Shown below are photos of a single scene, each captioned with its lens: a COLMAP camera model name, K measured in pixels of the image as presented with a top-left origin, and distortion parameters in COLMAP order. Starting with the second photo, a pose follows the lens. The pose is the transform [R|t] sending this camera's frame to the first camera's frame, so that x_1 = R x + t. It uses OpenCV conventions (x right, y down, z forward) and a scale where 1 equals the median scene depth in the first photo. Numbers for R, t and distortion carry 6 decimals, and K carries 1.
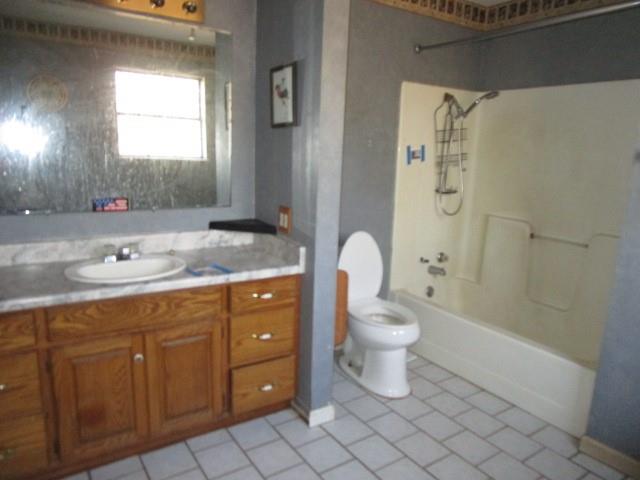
lens RADIAL K [[447.7, 0, 318.5], [0, 447.7, 239.9], [0, 0, 1]] dist [-0.037868, 0.011820]
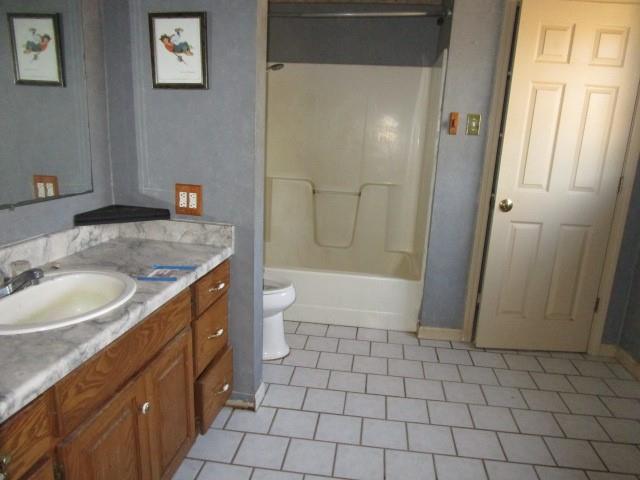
lens RADIAL K [[447.7, 0, 316.8], [0, 447.7, 242.7], [0, 0, 1]] dist [-0.037868, 0.011820]
pose [[0.684985, -0.184808, 0.704728, -0.494368], [0.128838, 0.982775, 0.132494, -0.042467], [-0.717075, 0.000039, 0.696996, 0.215579]]
